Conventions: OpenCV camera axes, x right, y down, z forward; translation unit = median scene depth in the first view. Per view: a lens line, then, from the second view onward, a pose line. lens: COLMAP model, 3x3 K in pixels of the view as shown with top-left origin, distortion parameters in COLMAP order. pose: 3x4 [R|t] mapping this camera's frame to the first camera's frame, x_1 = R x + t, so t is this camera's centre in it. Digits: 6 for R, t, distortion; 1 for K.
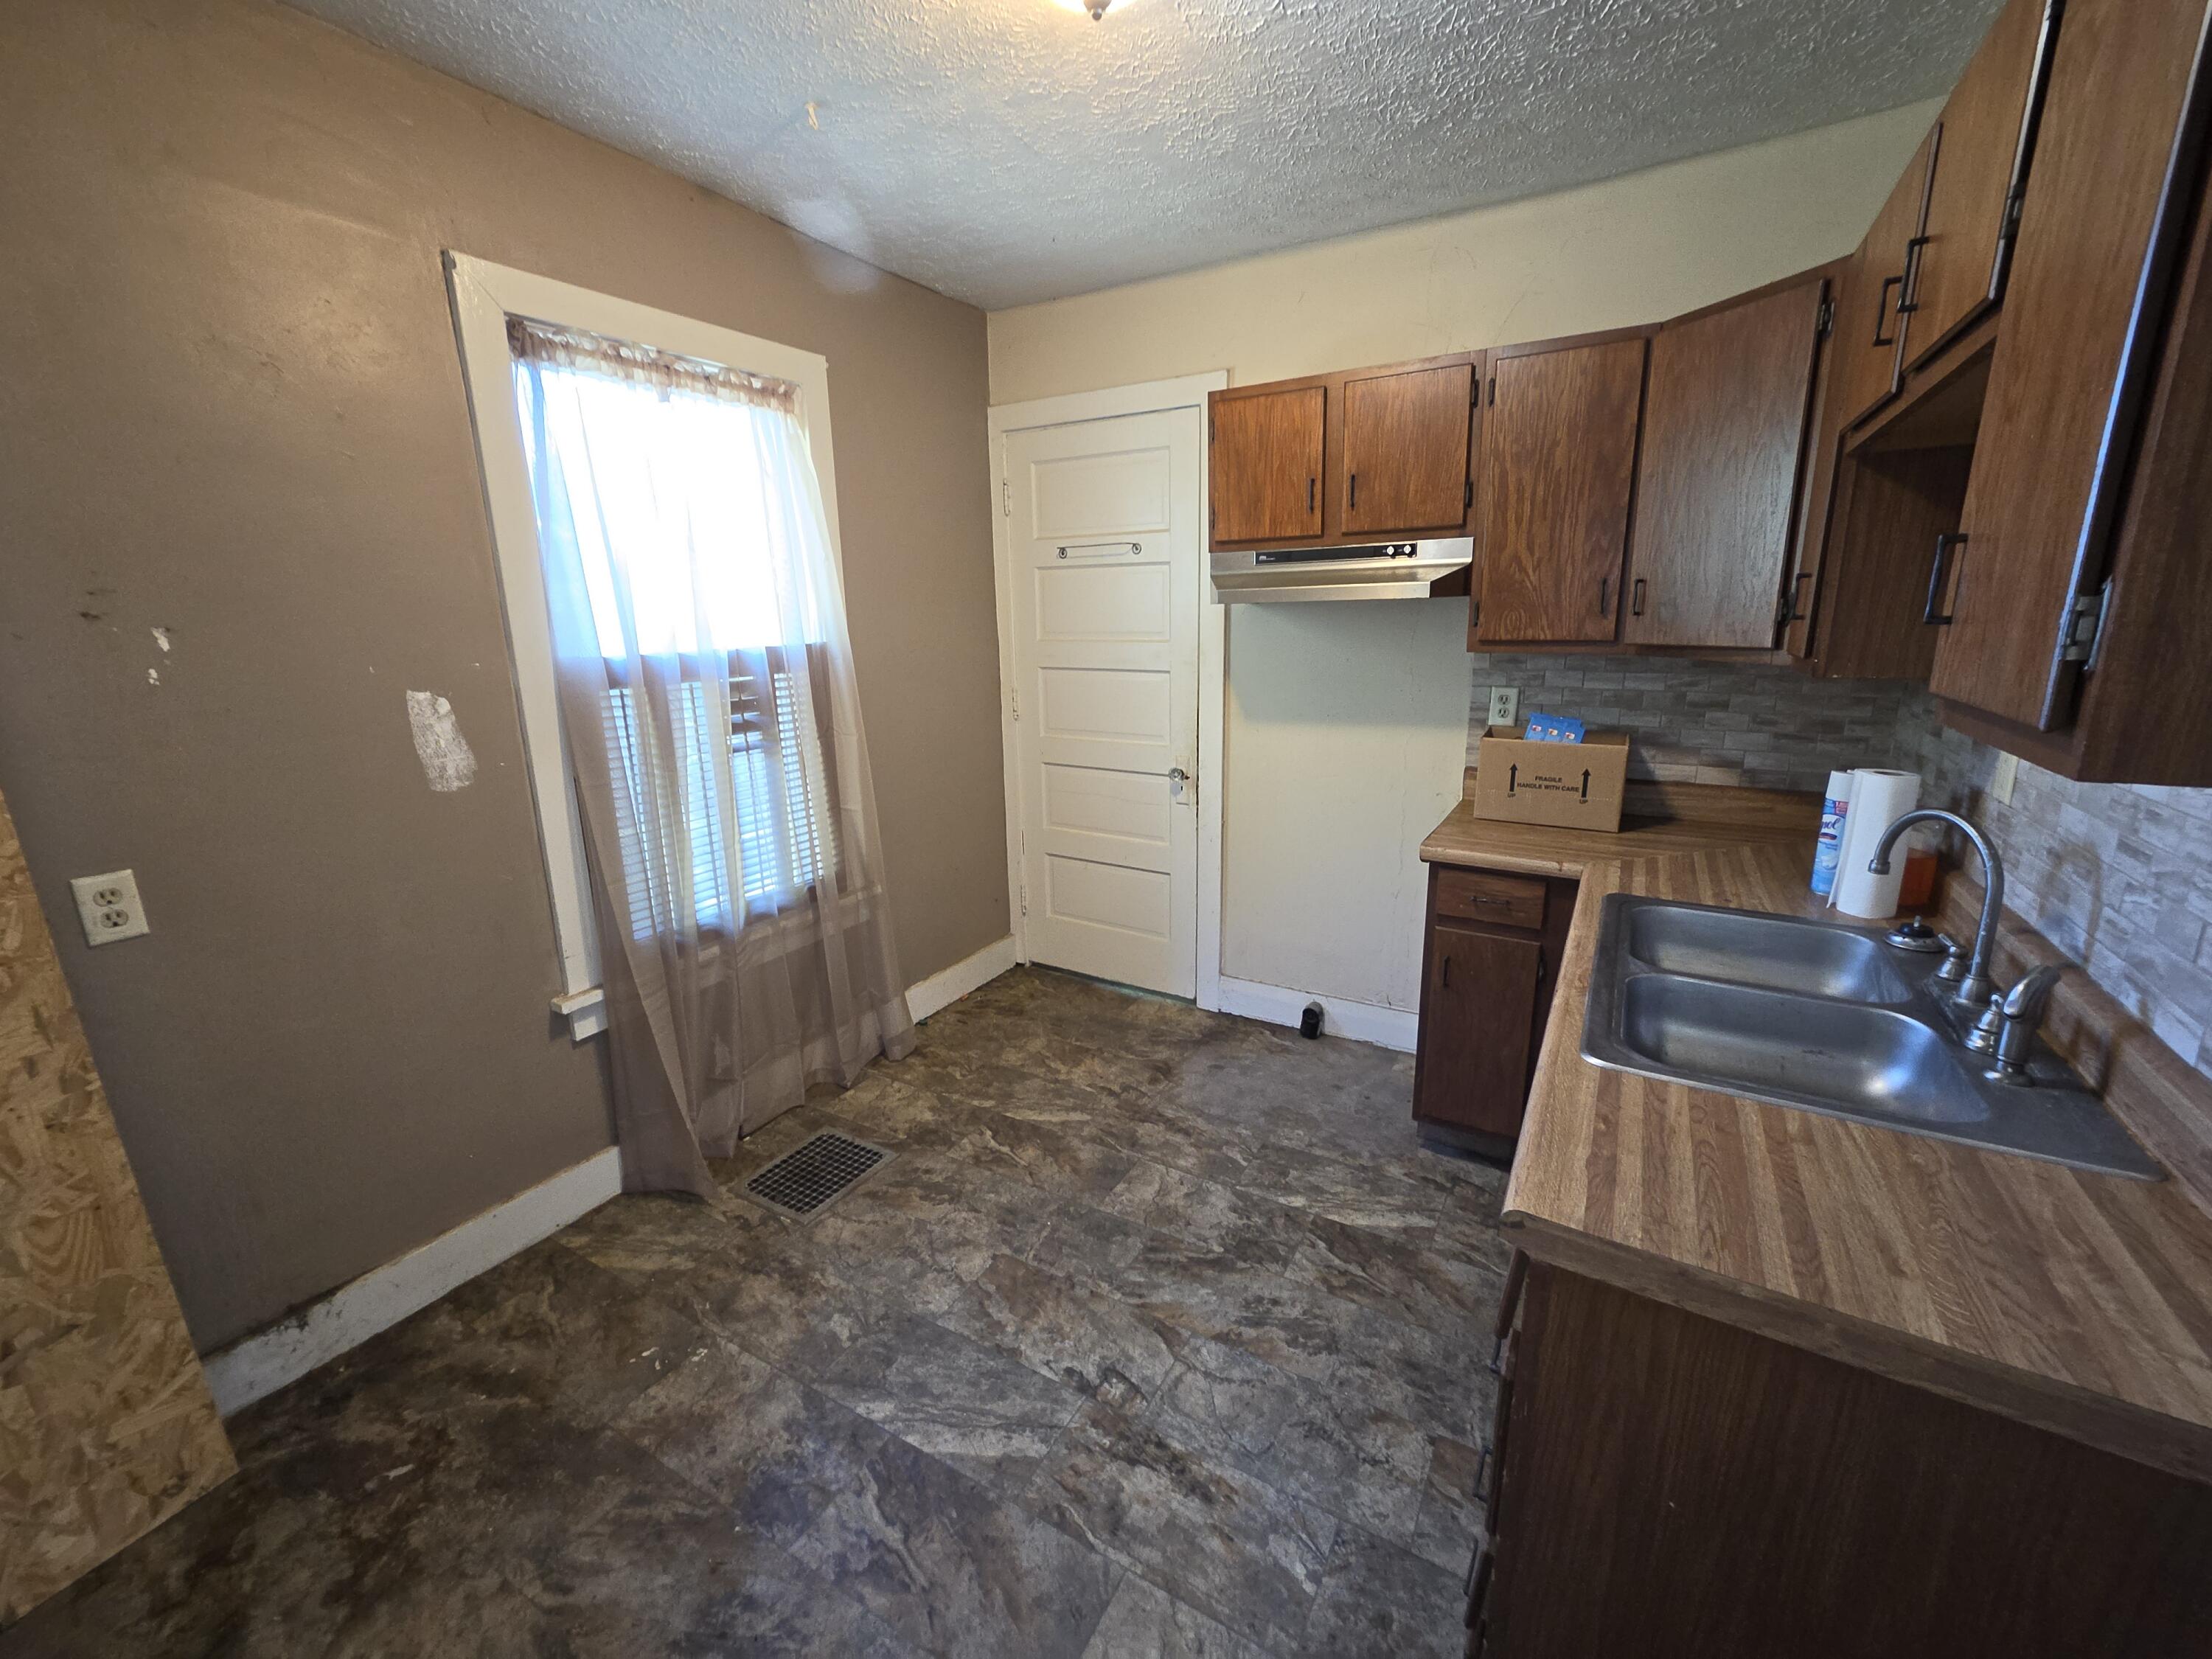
lens RADIAL K [[909.7, 0, 1106.1], [0, 909.7, 824.7], [0, 0, 1]] dist [0.001238, -0.000042]
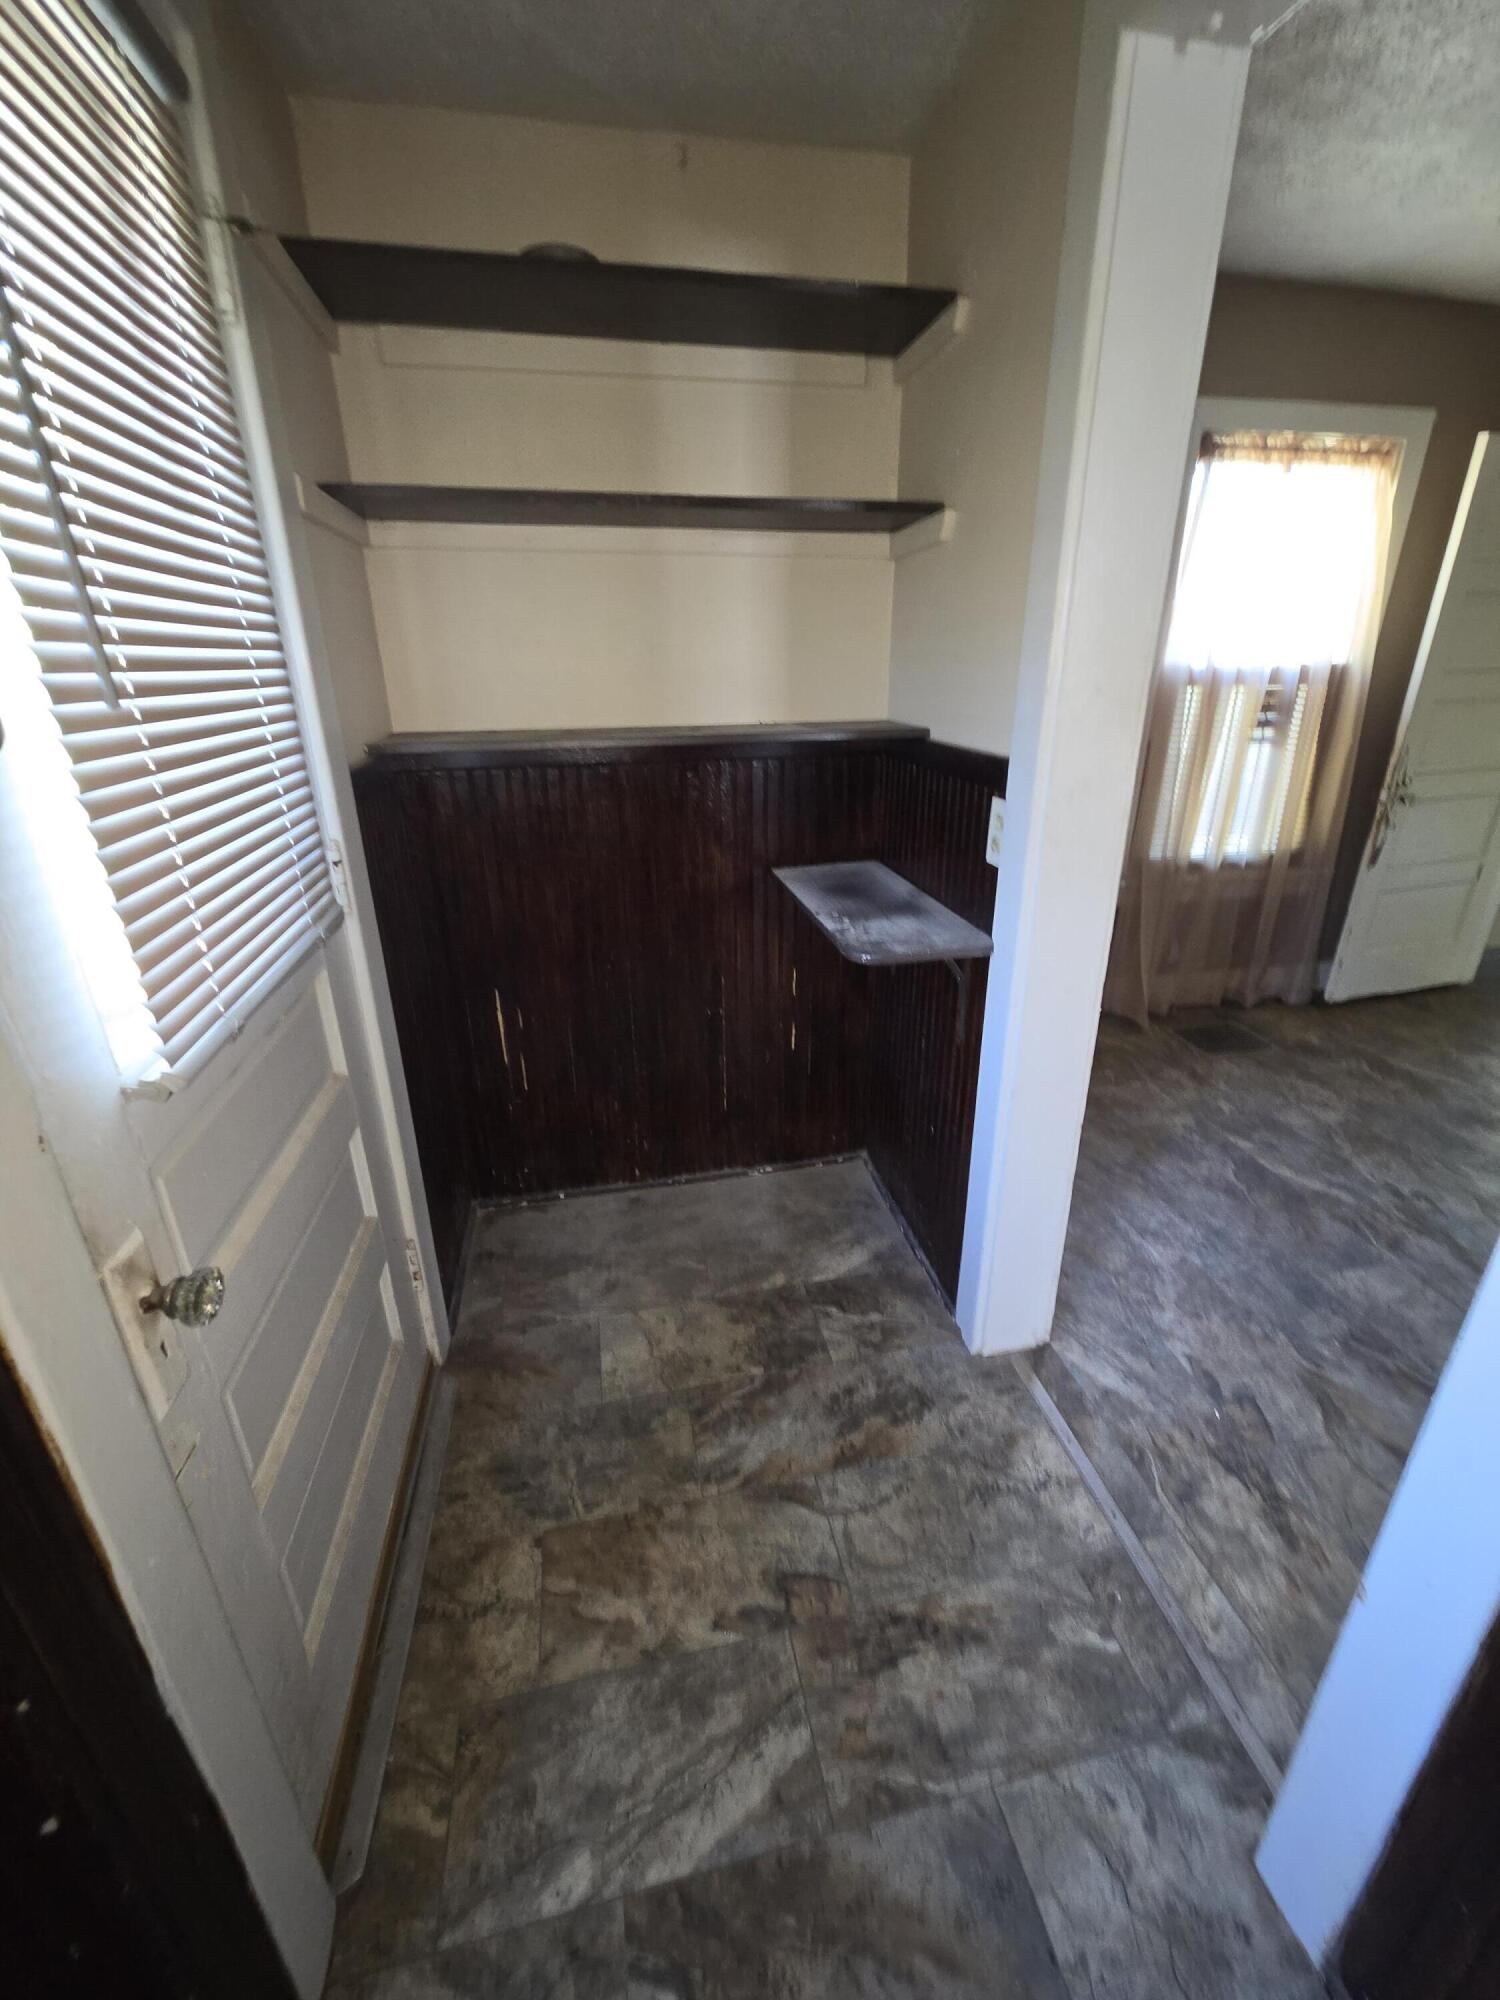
lens RADIAL K [[822.5, 0, 760.6], [0, 822.5, 1004.5], [0, 0, 1]] dist [0.001238, -0.000042]
pose [[0.666171, 0.297050, -0.684088, 0.084285], [-0.183495, 0.954342, 0.235712, 0.163535], [0.722873, -0.031498, 0.690263, -0.487190]]
